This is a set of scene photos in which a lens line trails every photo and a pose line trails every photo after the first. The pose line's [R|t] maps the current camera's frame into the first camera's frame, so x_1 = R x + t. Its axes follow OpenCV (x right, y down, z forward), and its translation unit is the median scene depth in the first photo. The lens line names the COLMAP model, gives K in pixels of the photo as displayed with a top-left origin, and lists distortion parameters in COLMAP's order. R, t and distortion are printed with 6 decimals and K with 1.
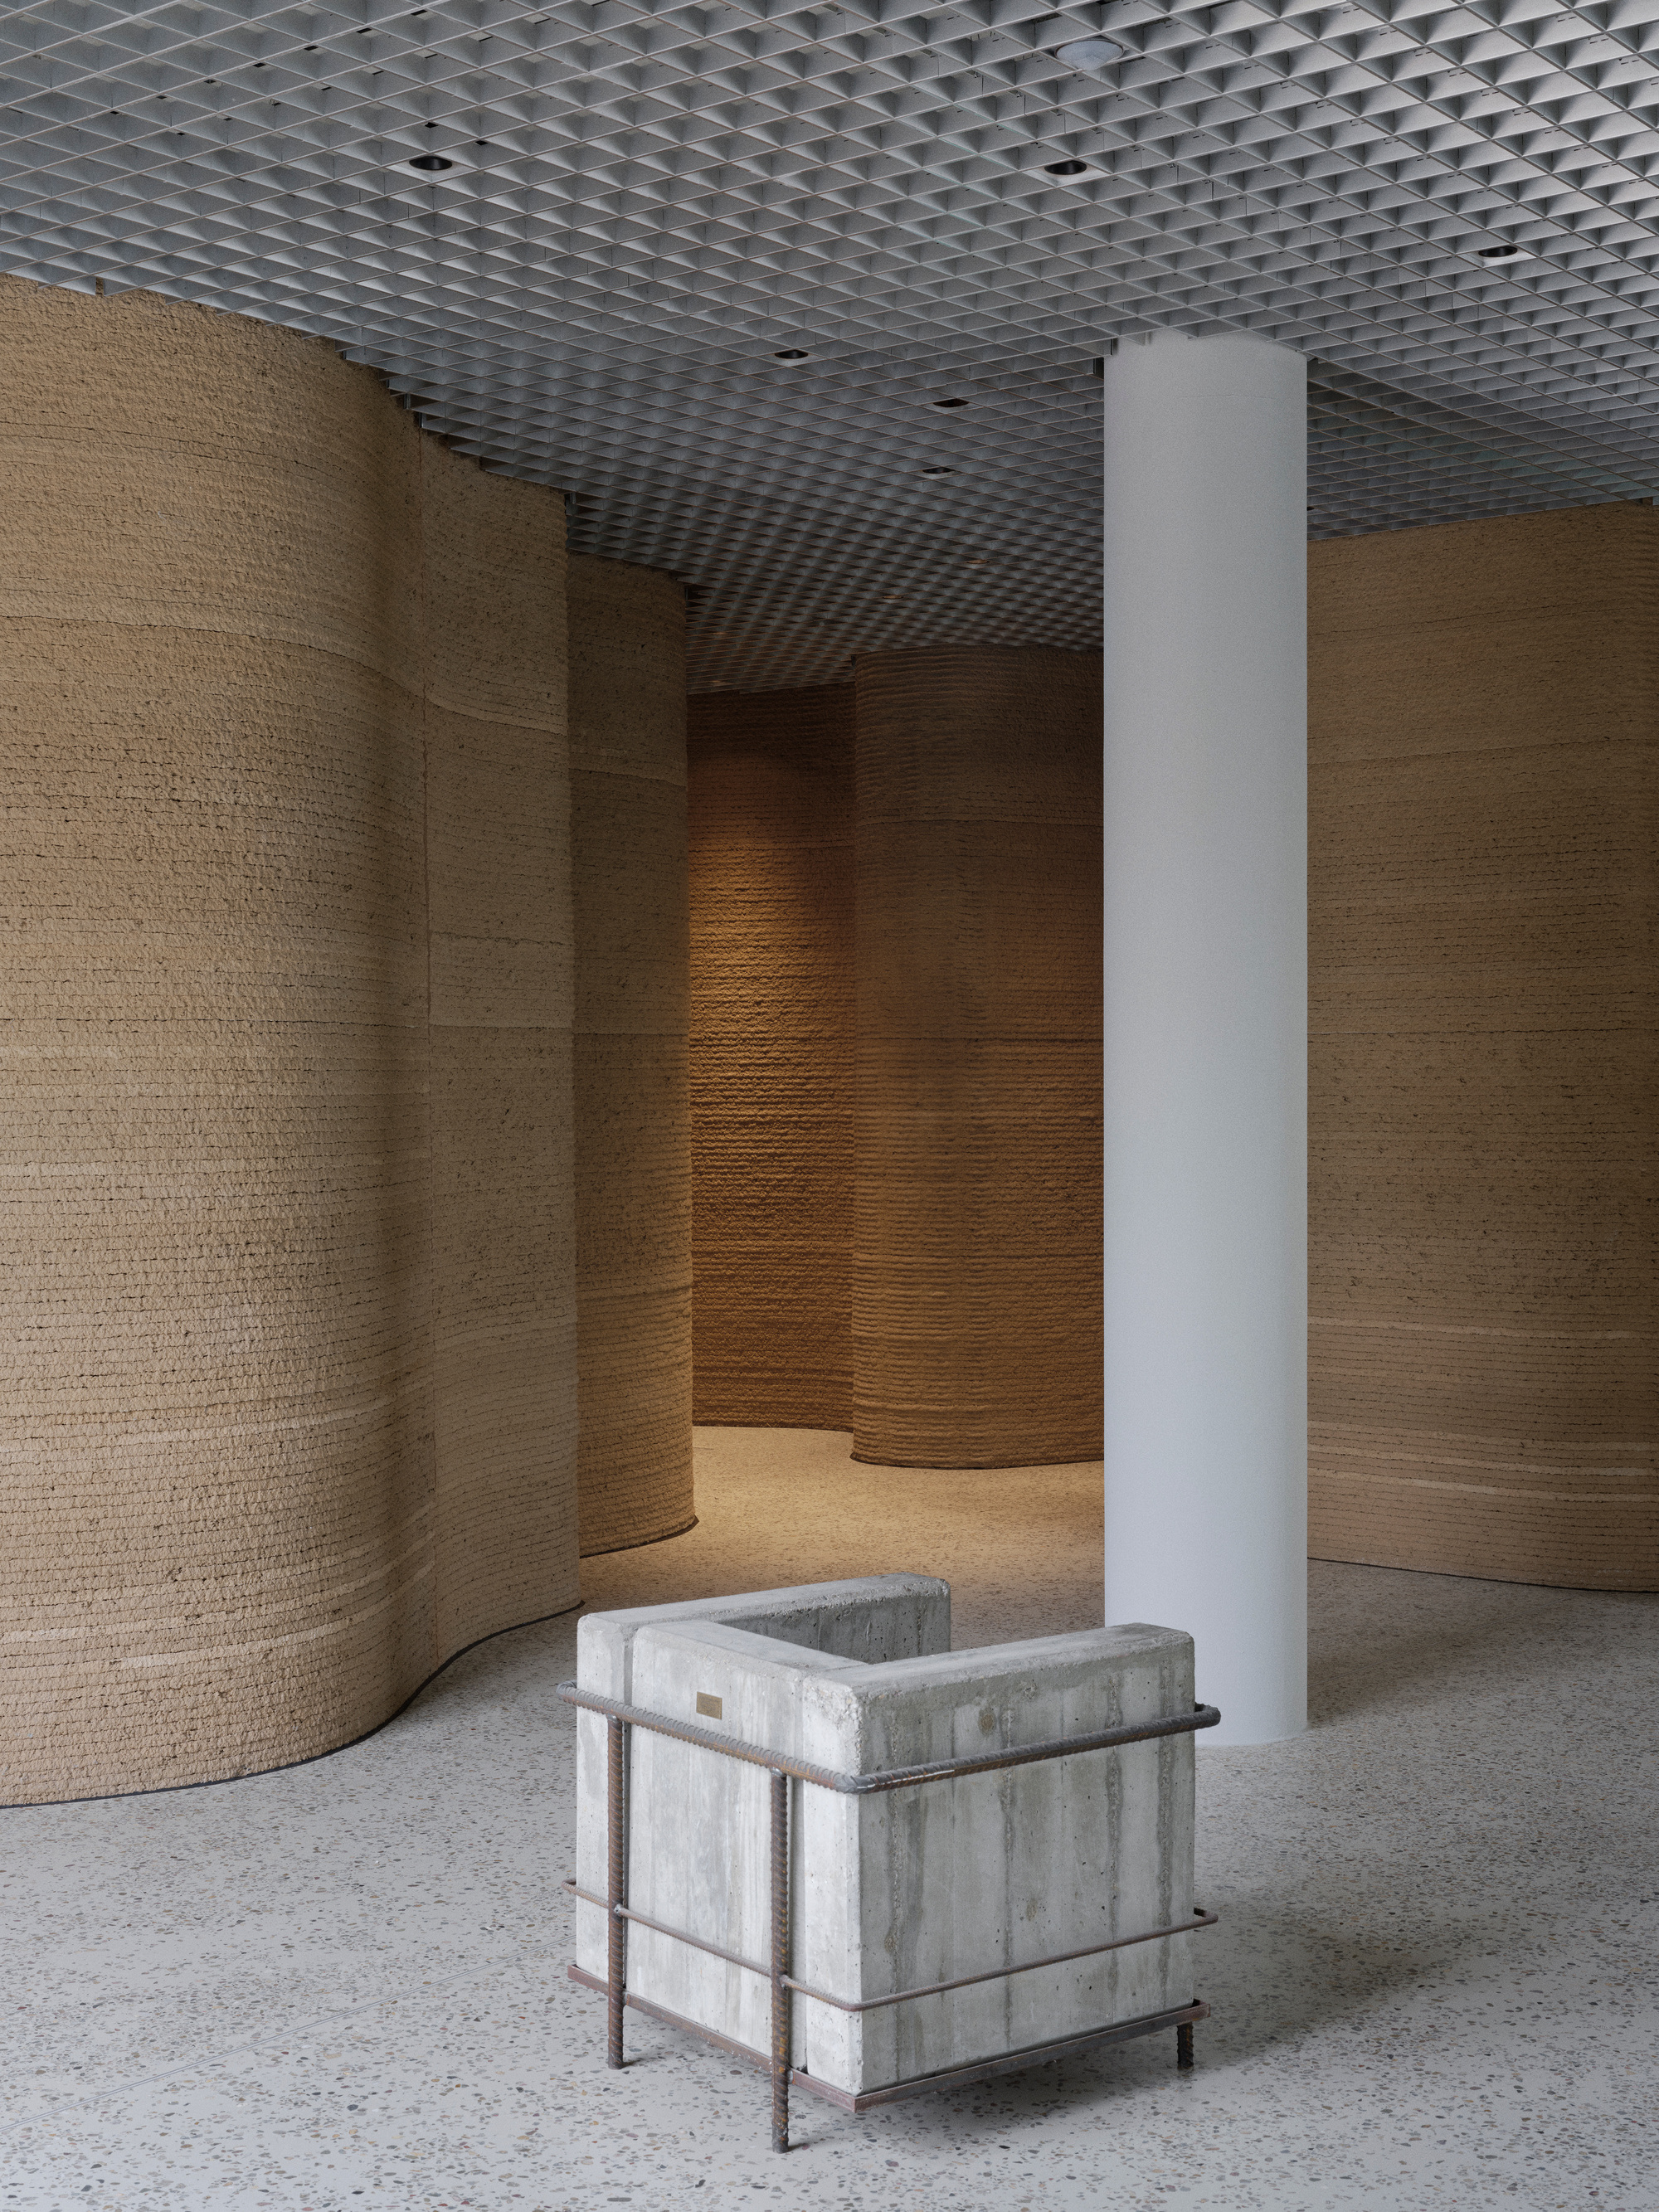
lens RADIAL K [[2853.0, 0, 829.5], [0, 2853.0, 1106.0], [0, 0, 1]] dist [0.010144, 0.007412]
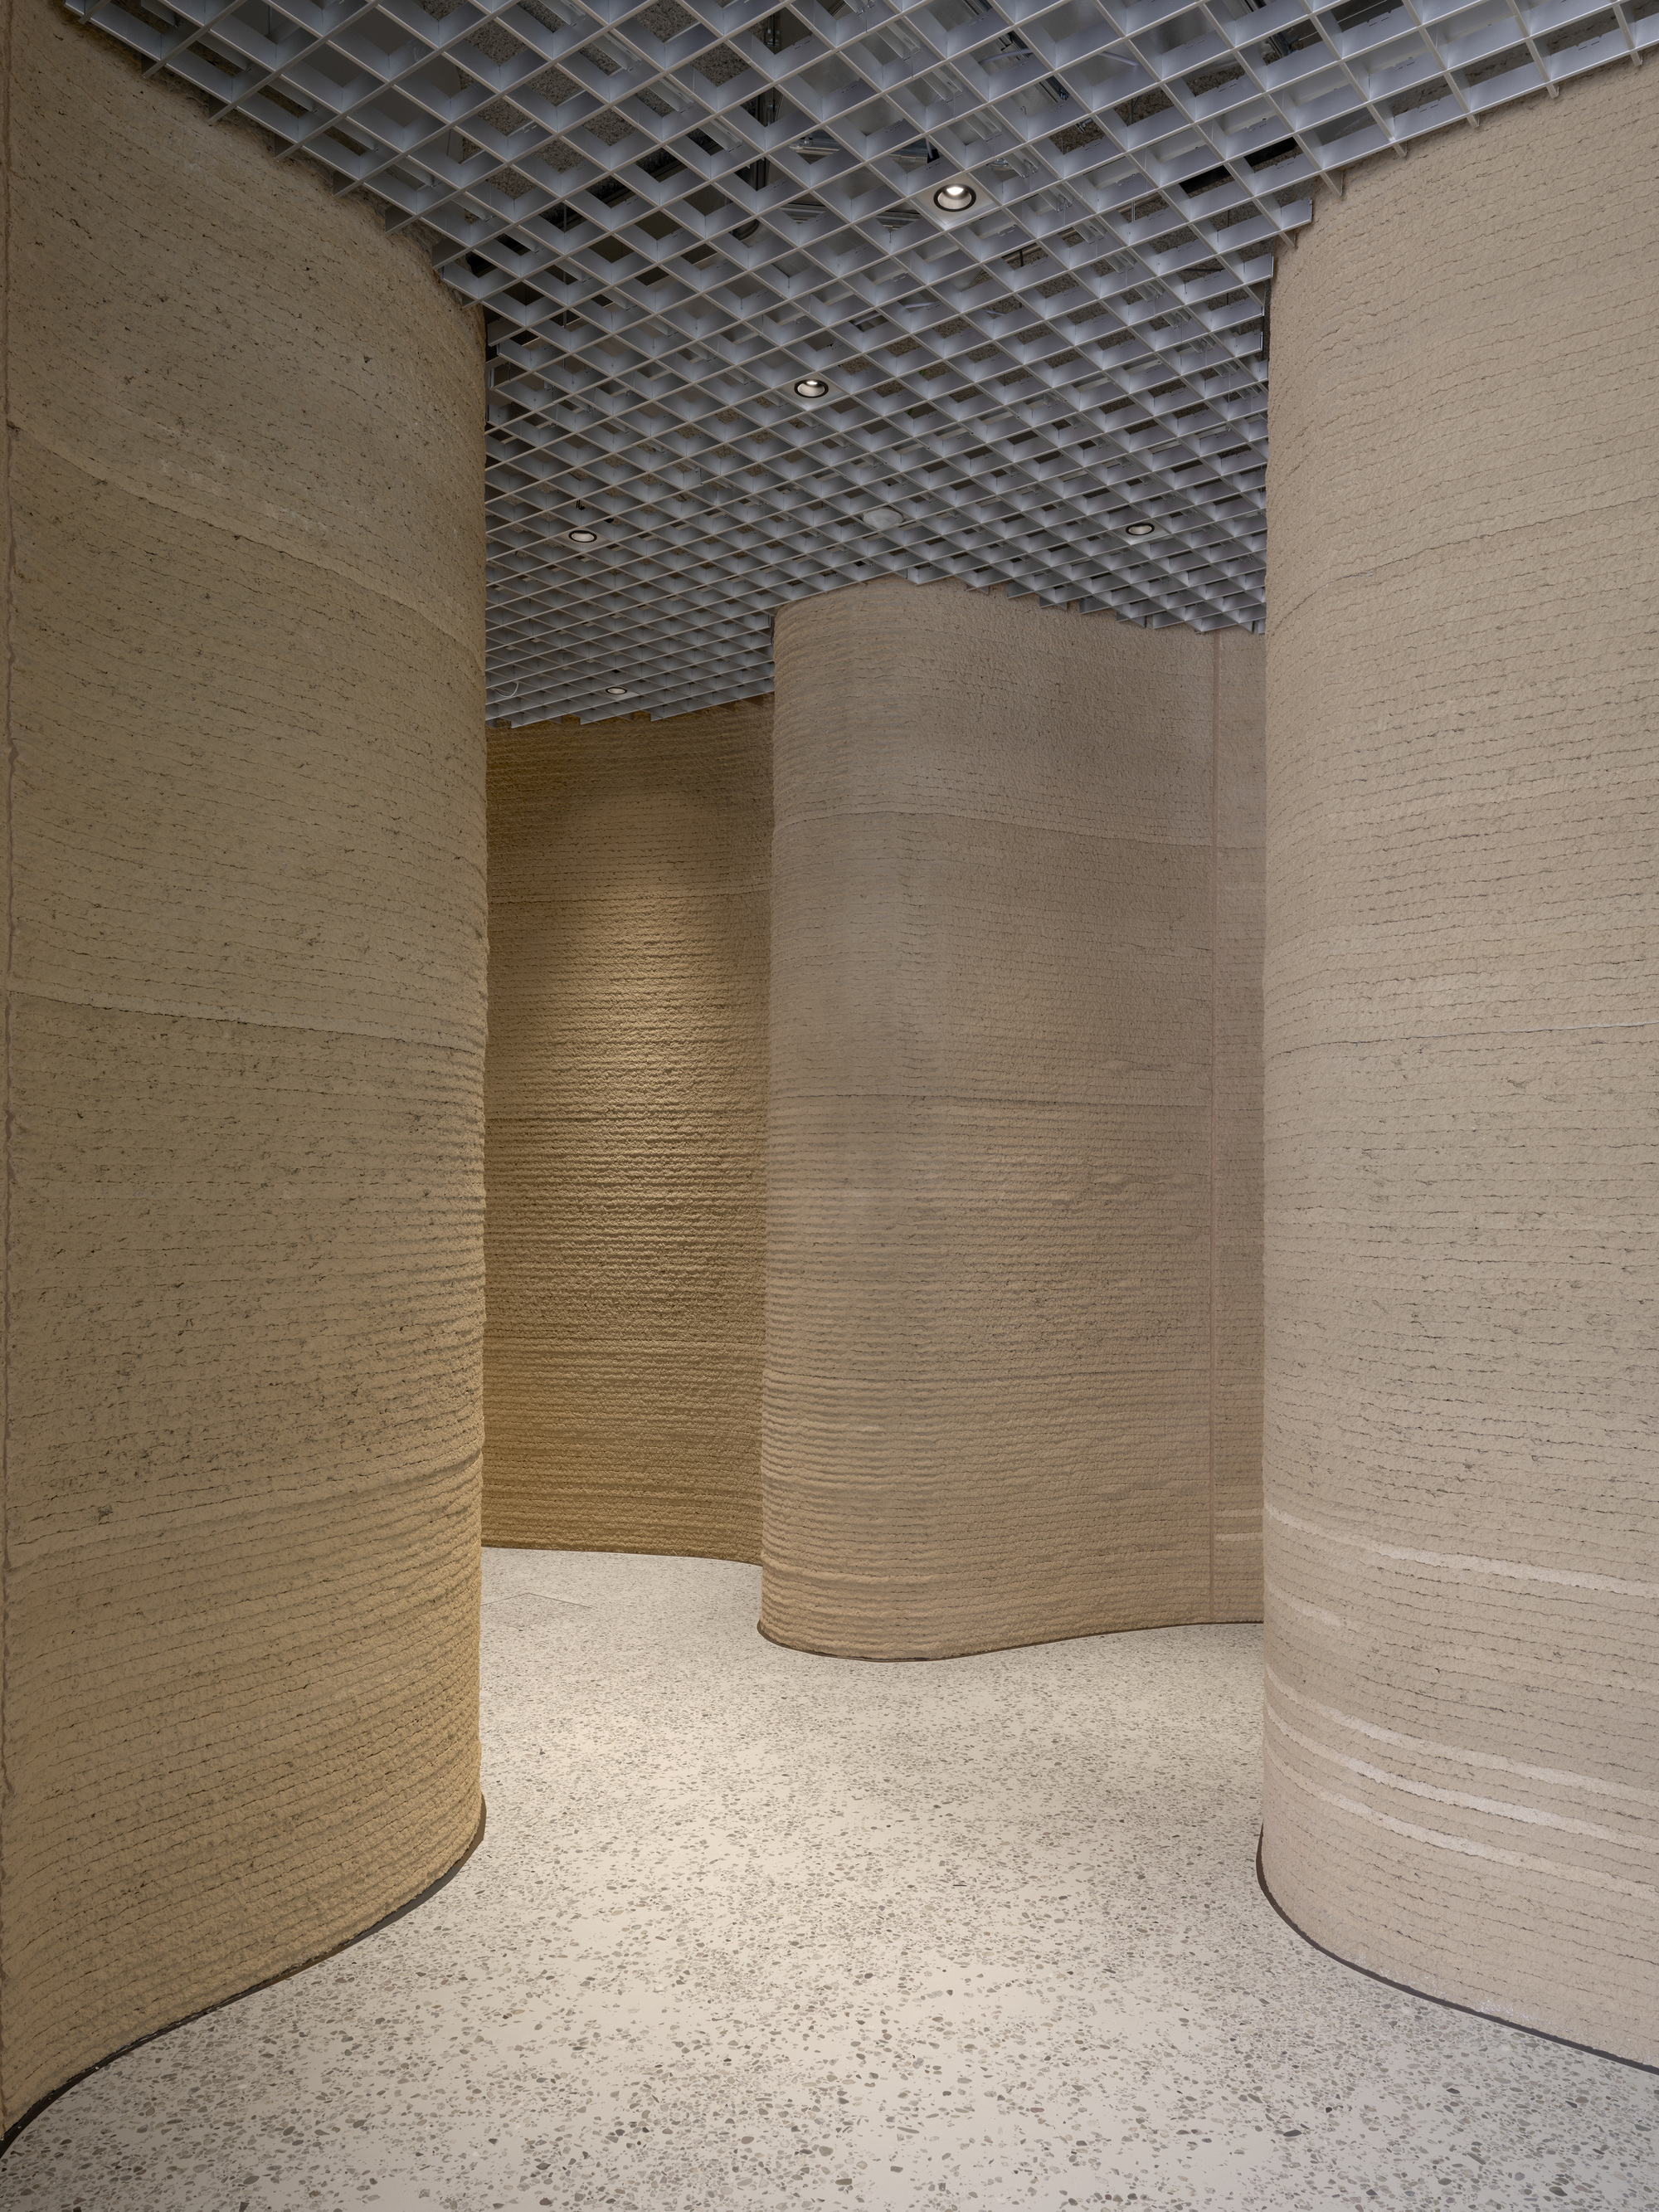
lens RADIAL K [[2852.5, 0, 829.5], [0, 2852.5, 1106.0], [0, 0, 1]] dist [0.010144, 0.007412]
pose [[0.999672, 0.010368, 0.023400, 0.007793], [-0.009640, 0.999472, -0.031037, 0.002940], [-0.023710, 0.030801, 0.999244, 0.217441]]
